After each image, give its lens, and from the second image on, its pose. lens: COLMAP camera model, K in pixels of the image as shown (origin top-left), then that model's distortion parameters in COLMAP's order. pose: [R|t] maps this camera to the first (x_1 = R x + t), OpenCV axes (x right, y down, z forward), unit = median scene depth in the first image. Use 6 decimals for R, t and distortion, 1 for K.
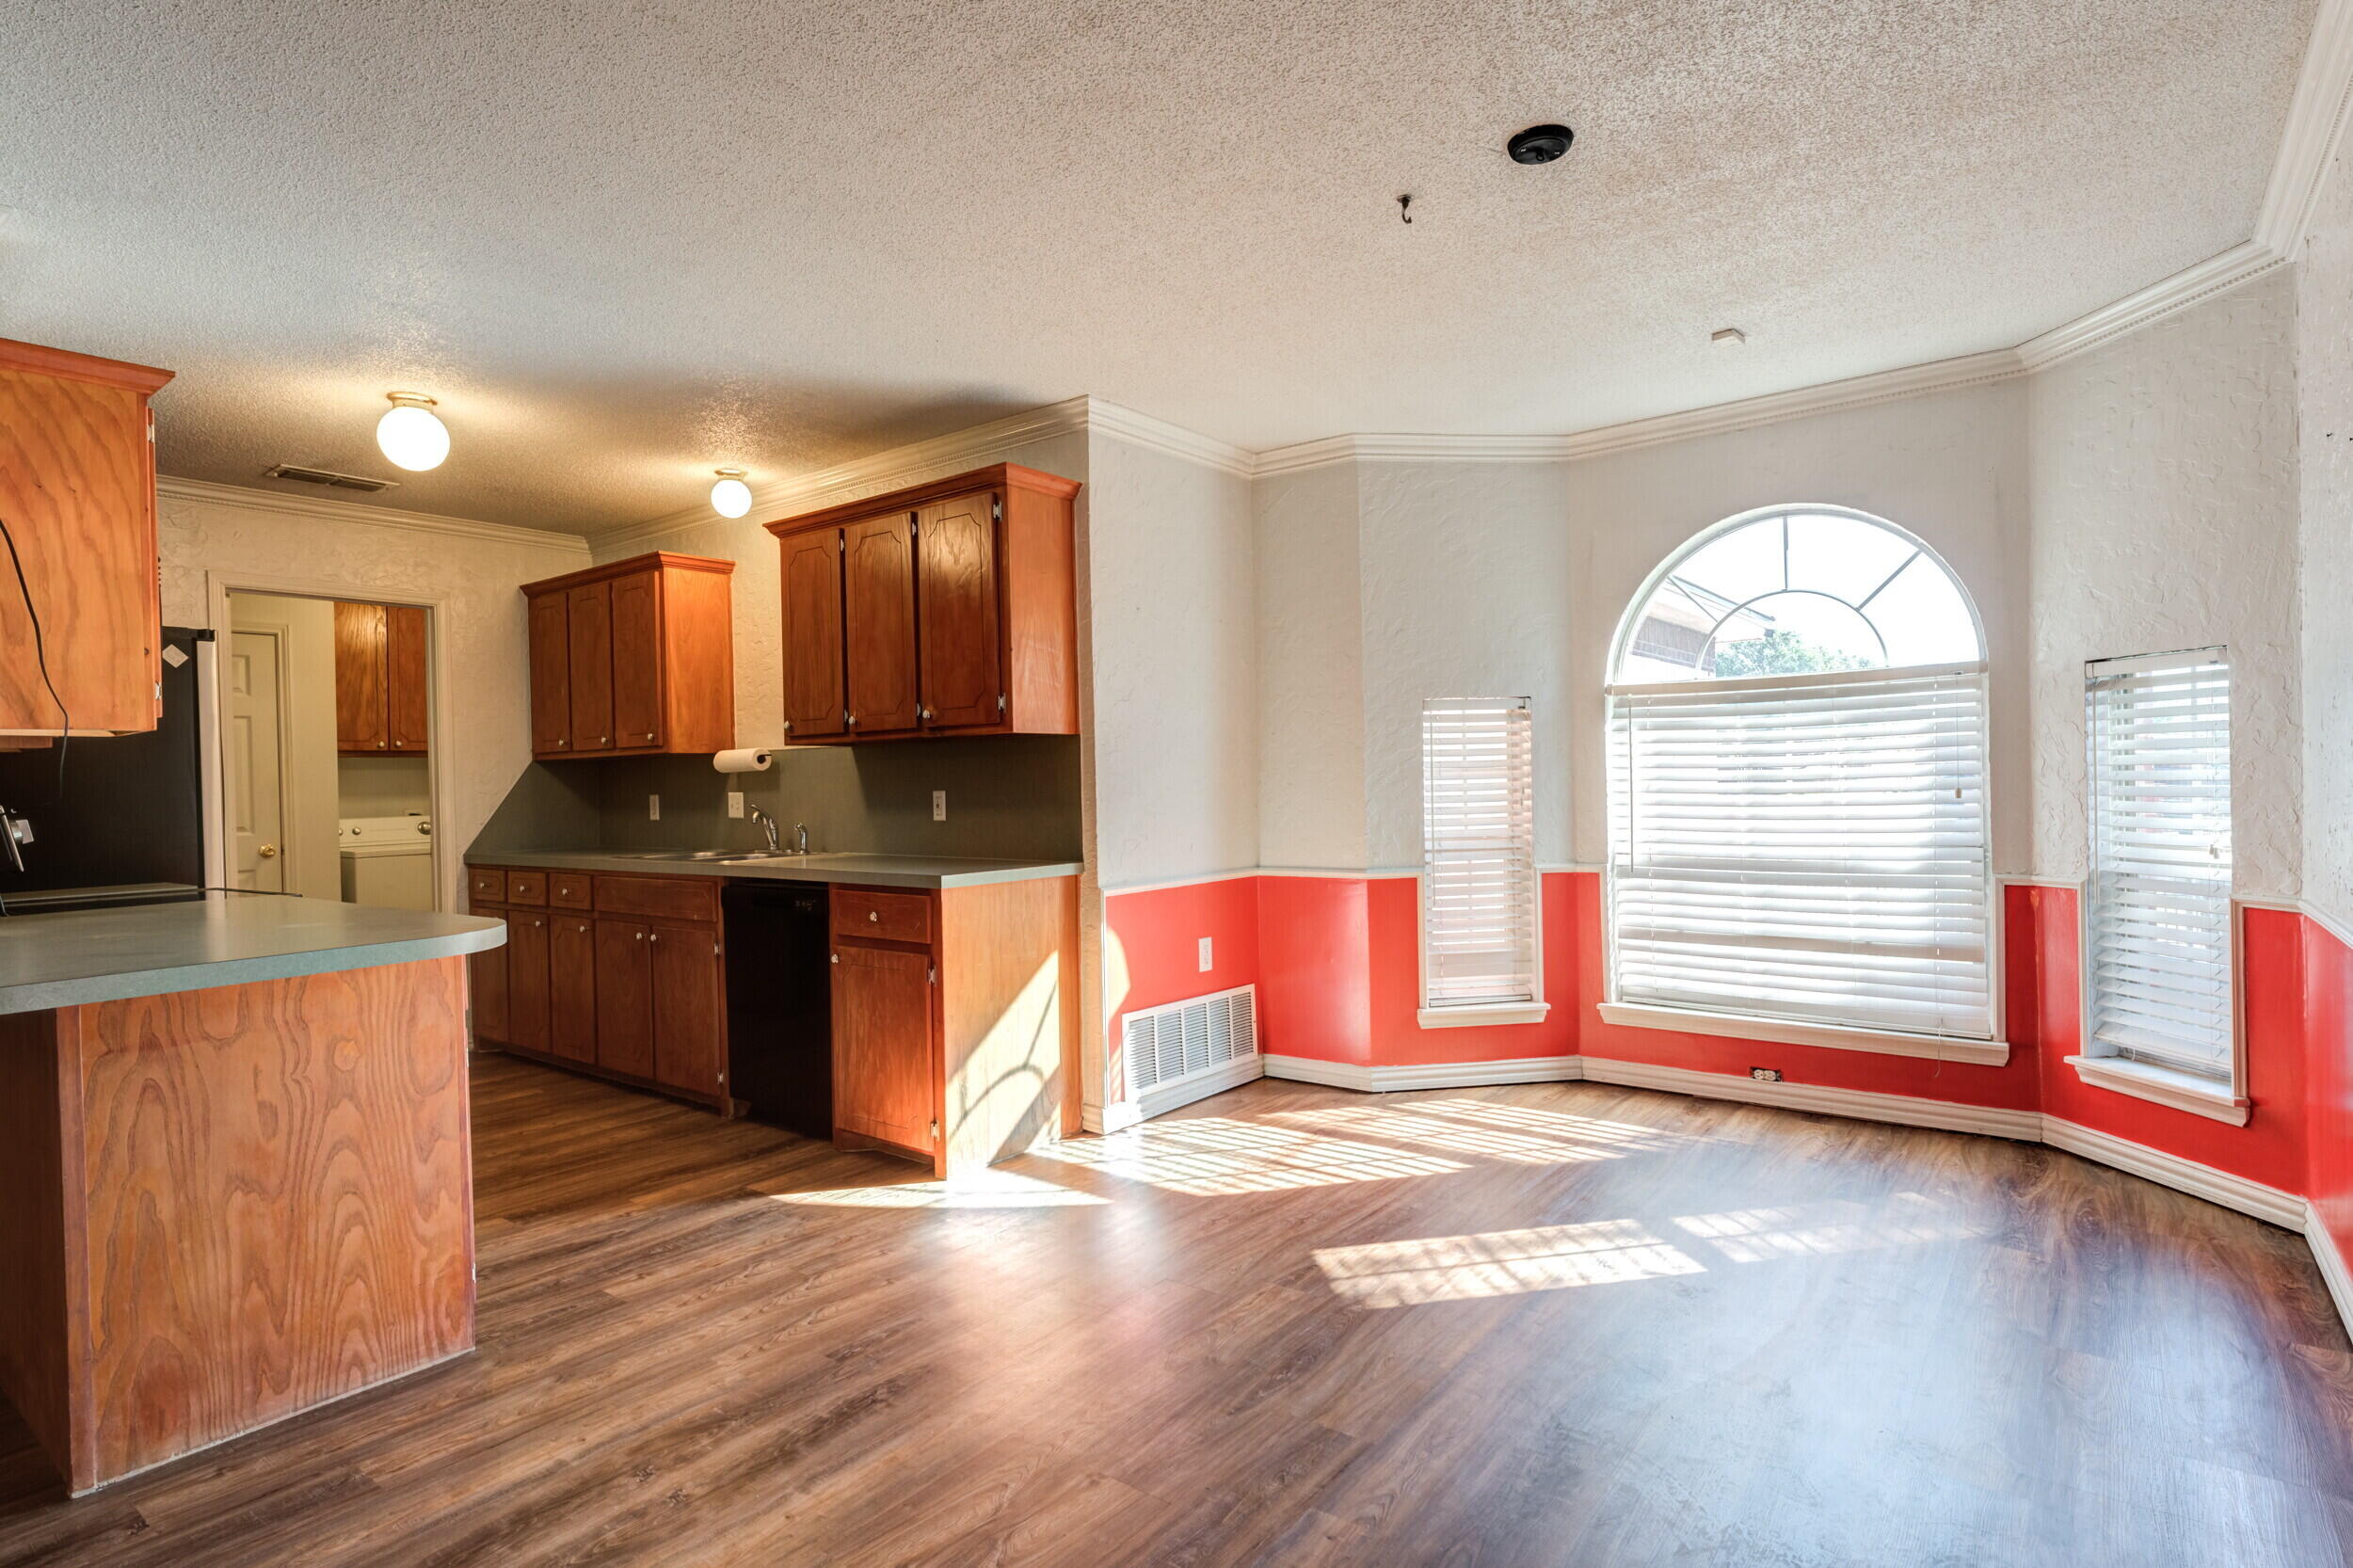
lens RADIAL K [[1222.3, 0, 1176.5], [0, 1222.3, 784.0], [0, 0, 1]] dist [0.012292, -0.002329]
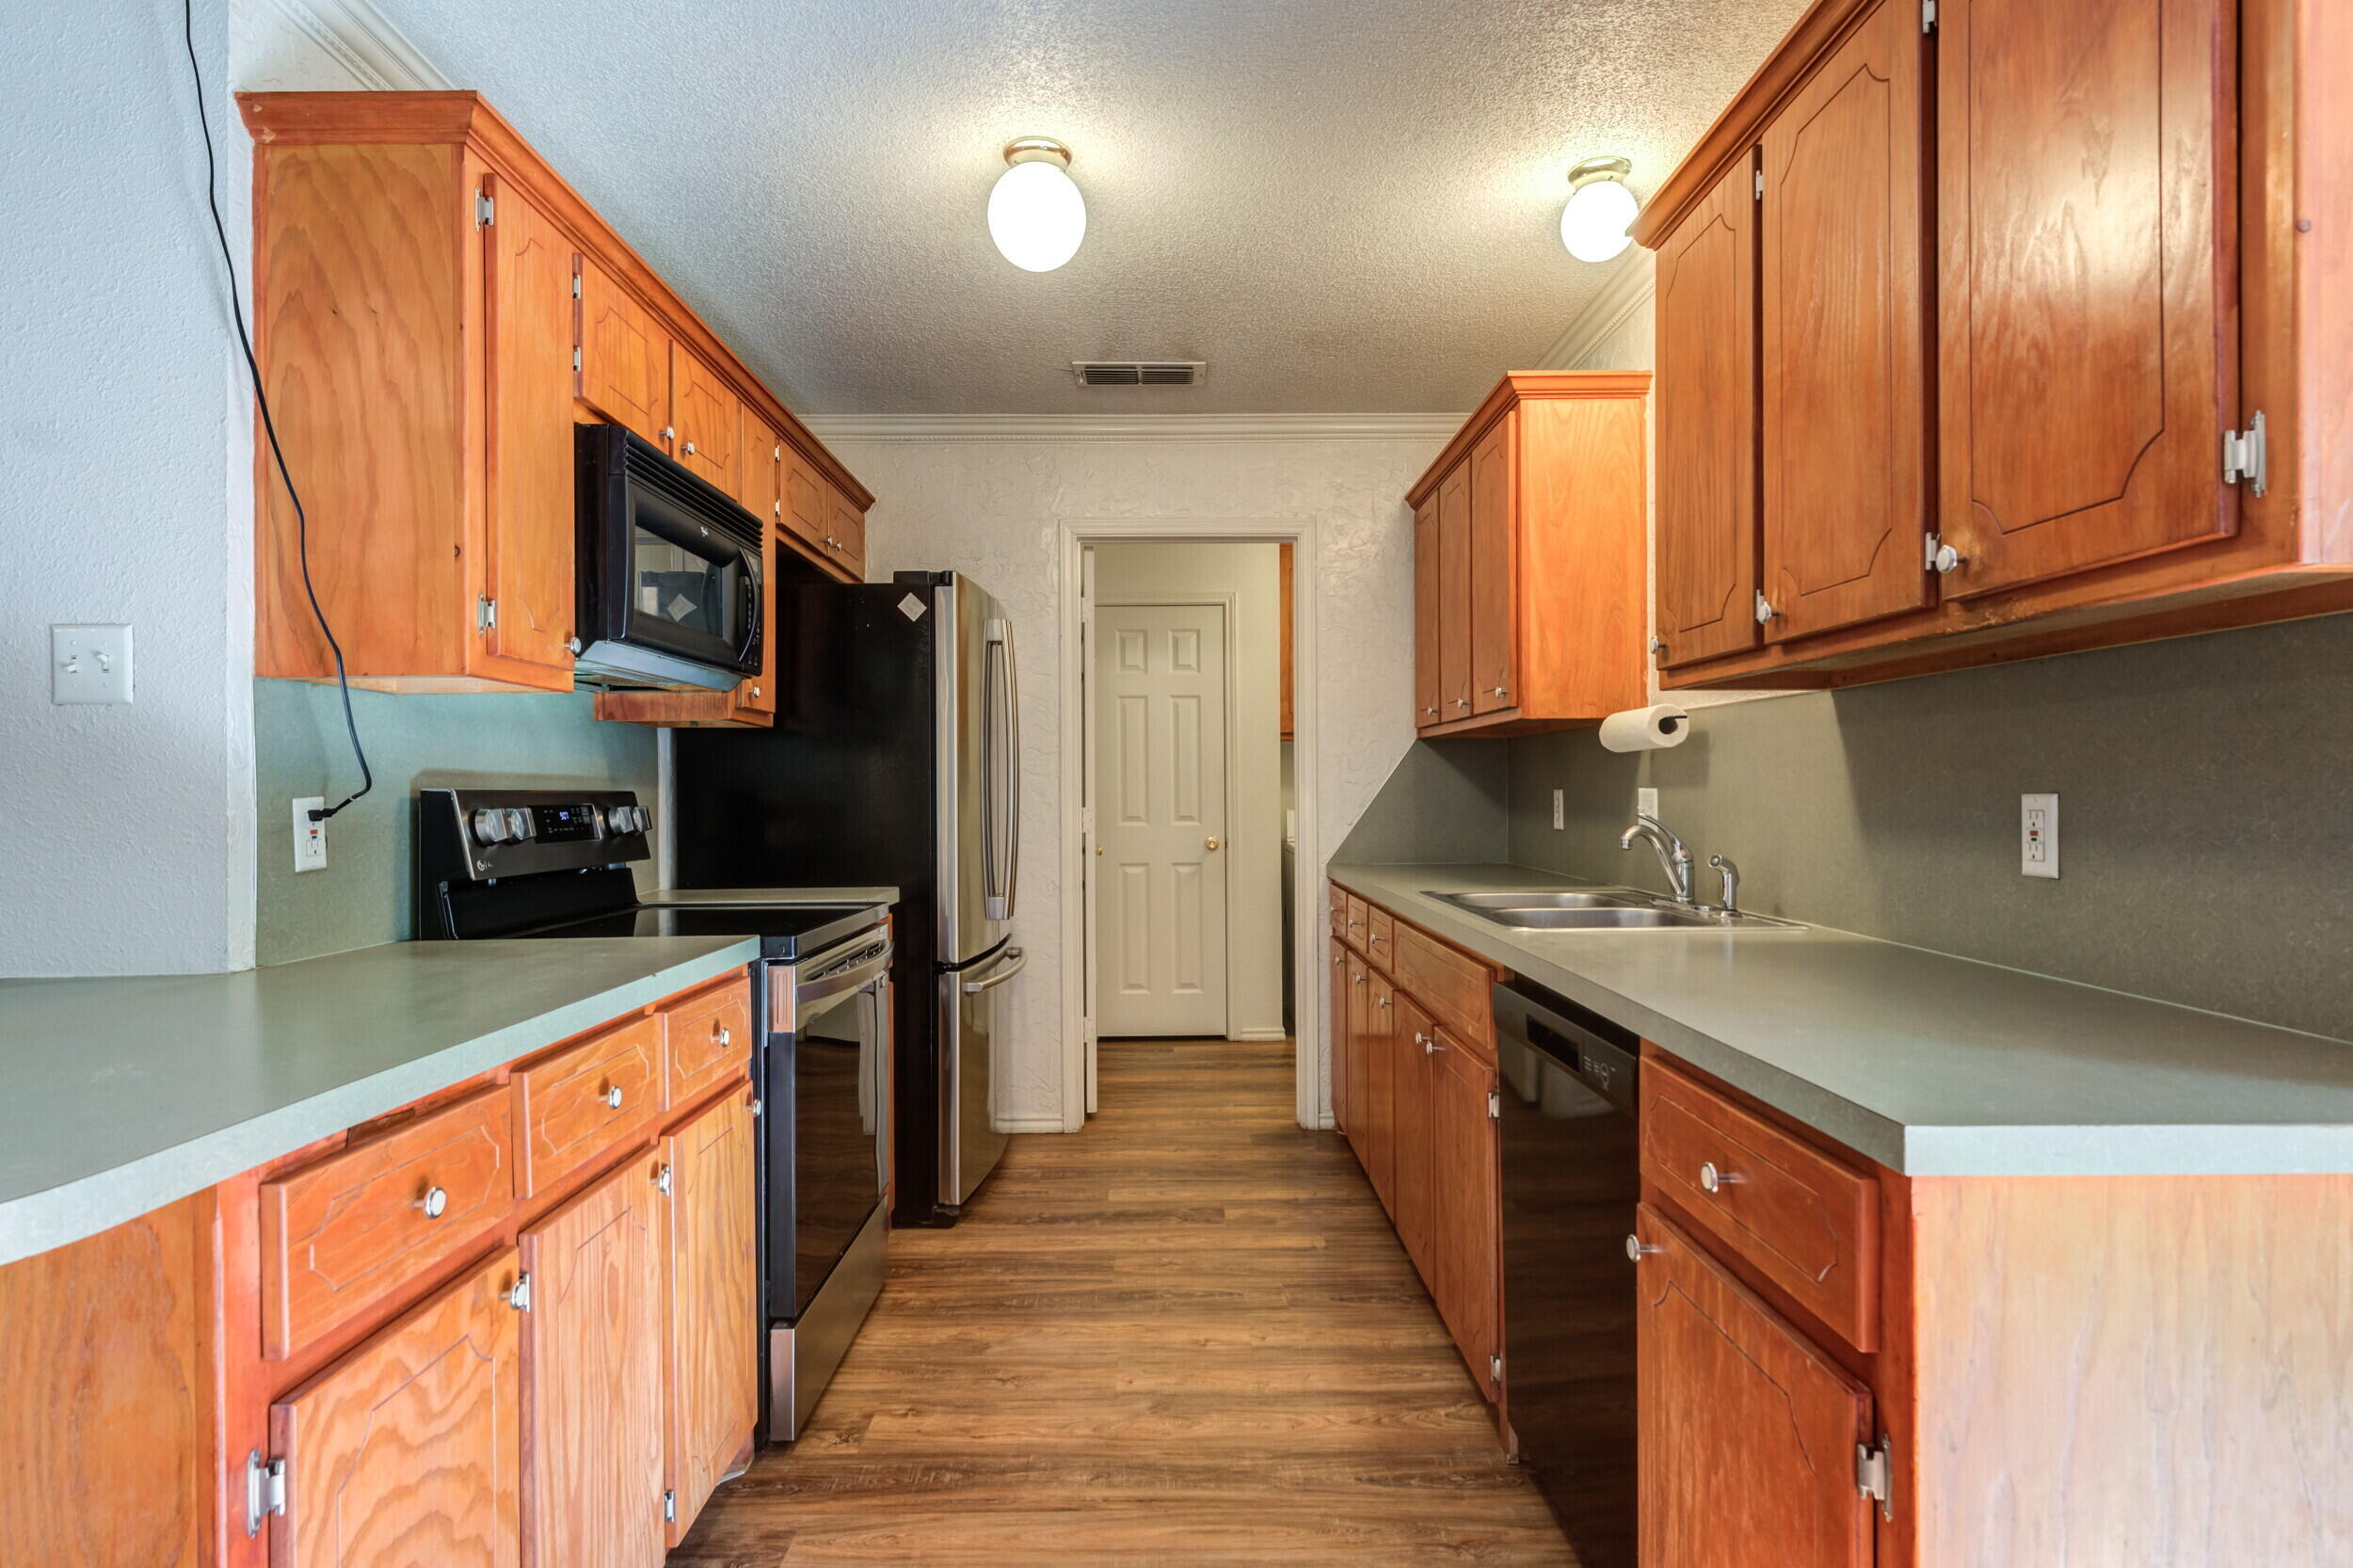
lens RADIAL K [[1222.3, 0, 1176.5], [0, 1222.3, 784.0], [0, 0, 1]] dist [0.012292, -0.002329]
pose [[0.623913, 0.014785, -0.781354, -0.074972], [-0.009835, 0.999890, 0.011067, 0.001426], [0.781432, 0.000780, 0.623990, 0.622918]]
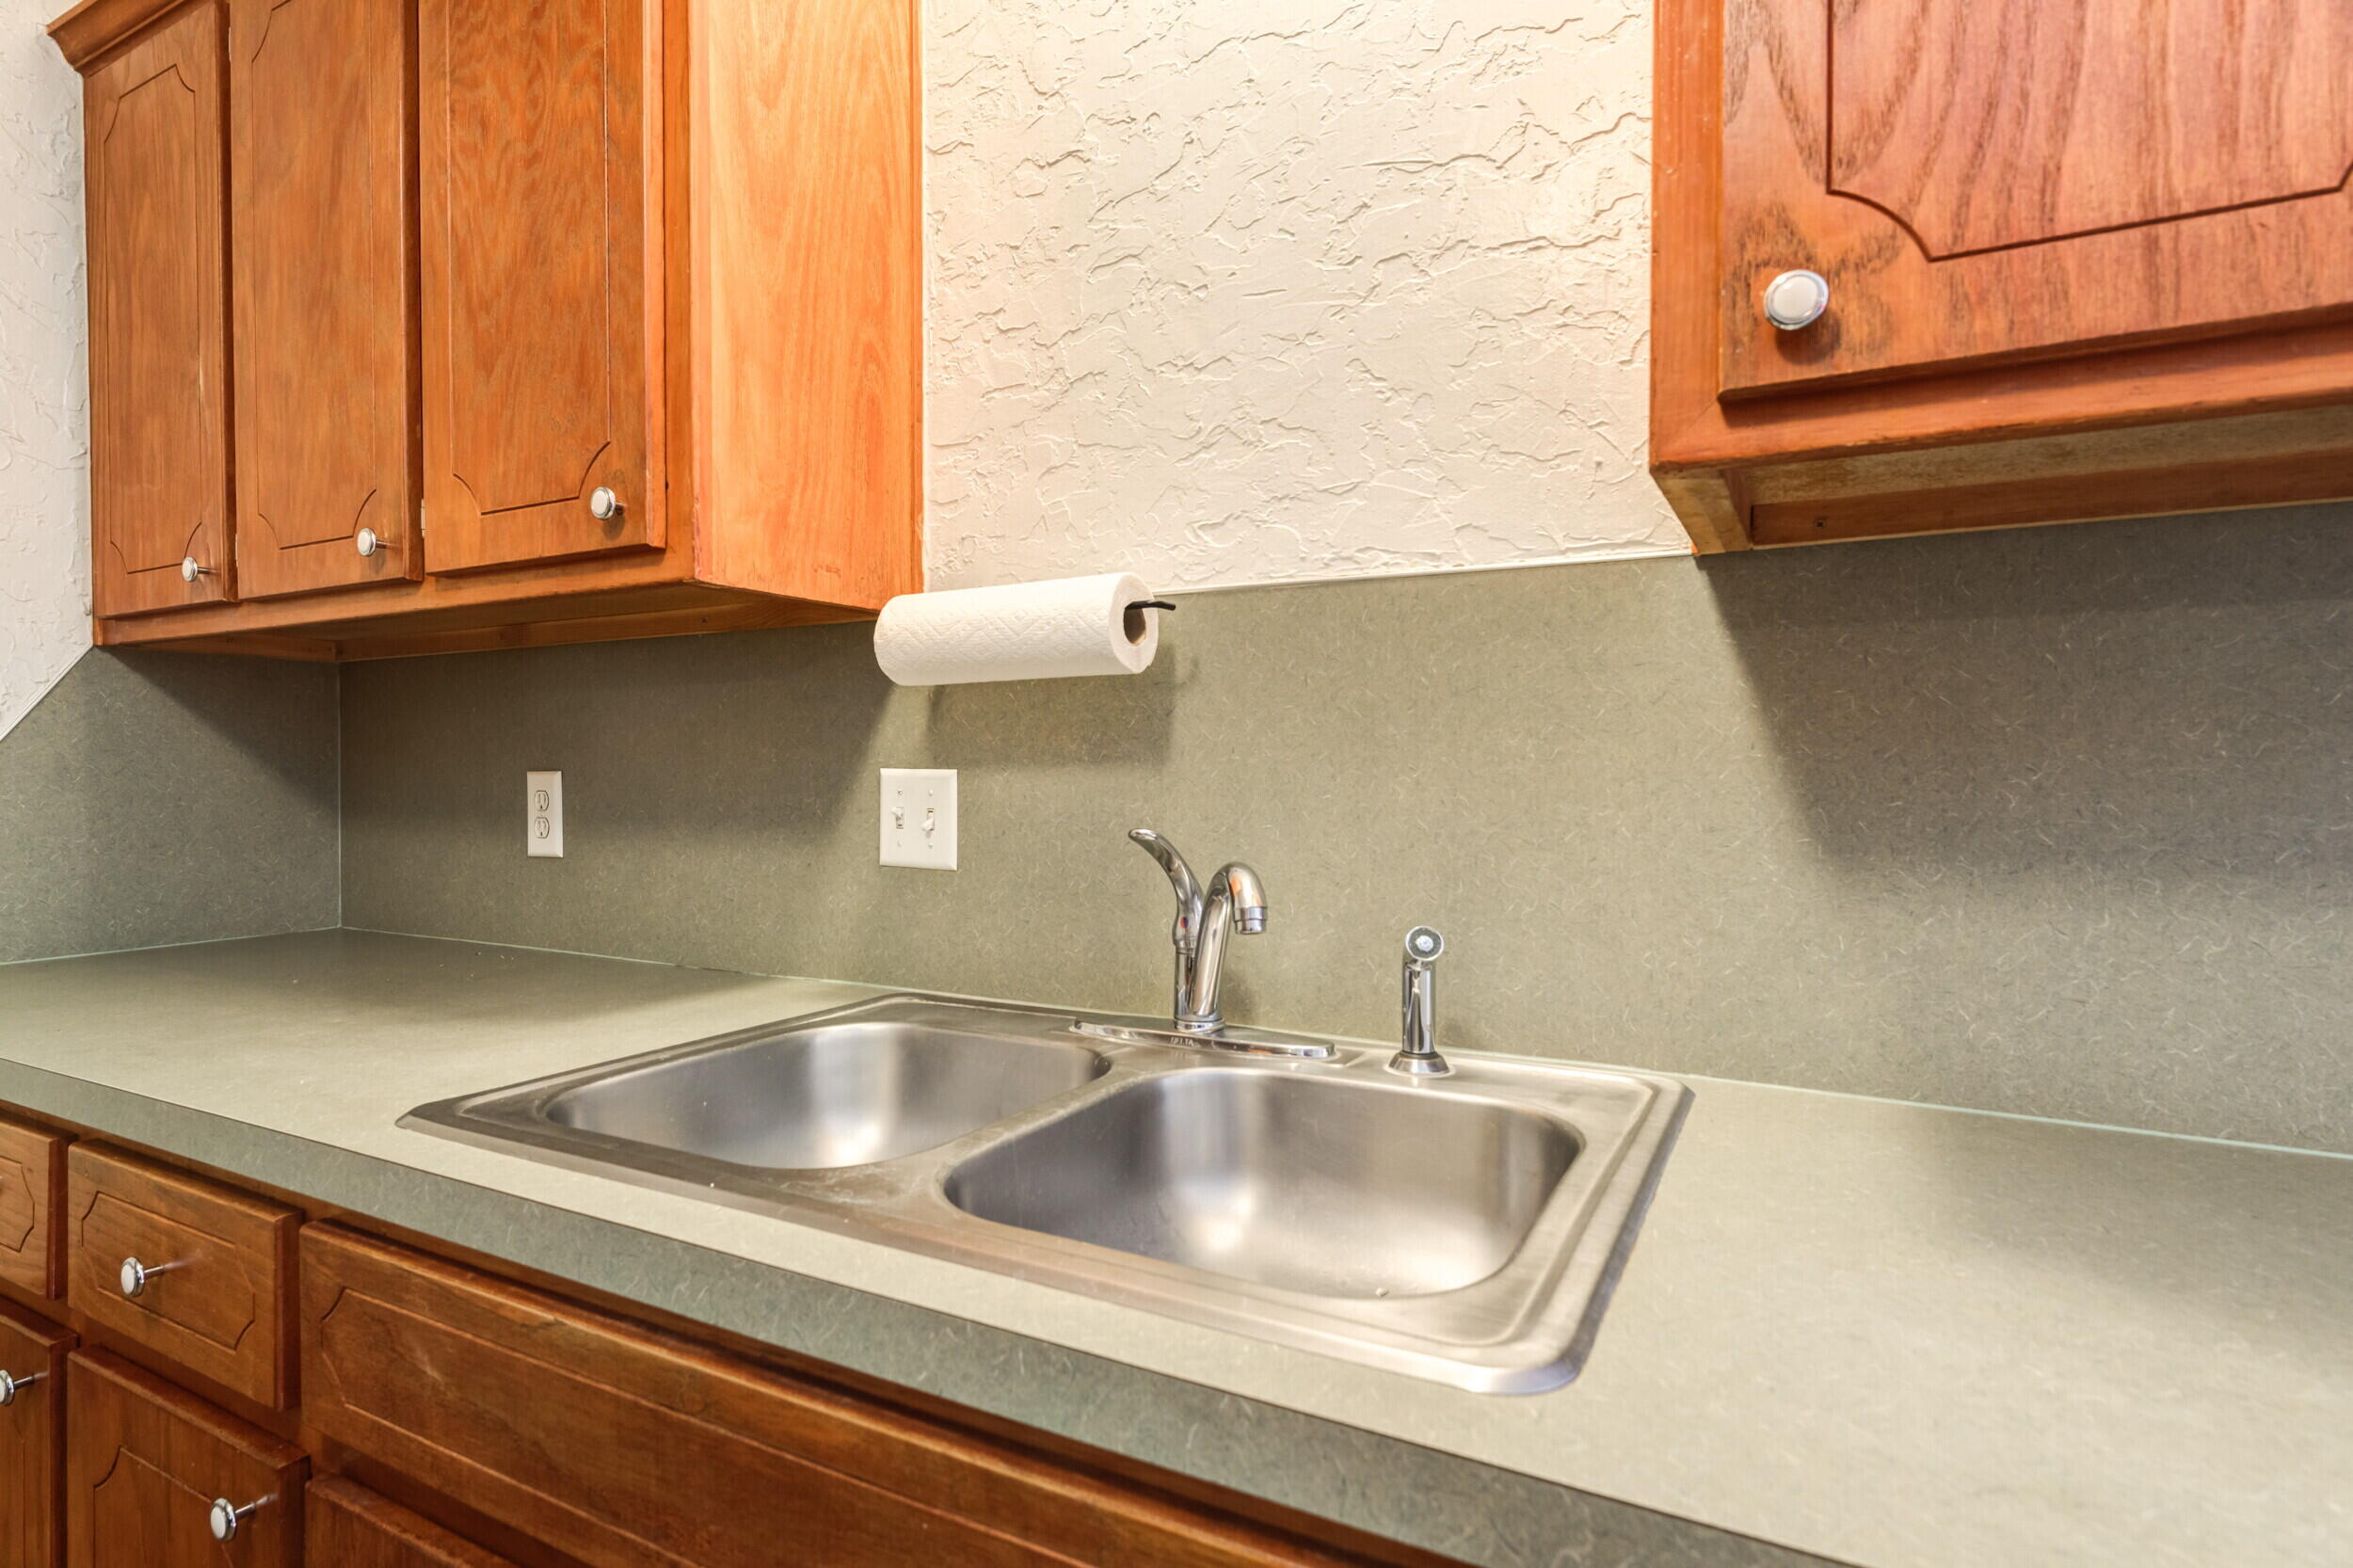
lens RADIAL K [[1367.7, 0, 1217.7], [0, 1367.7, 758.4], [0, 0, 1]] dist [0.001379, -0.001627]
pose [[0.990740, 0.018632, 0.134485, -0.435818], [-0.017553, 0.999804, -0.009205, 0.008103], [-0.134630, 0.006759, 0.990873, 0.919657]]
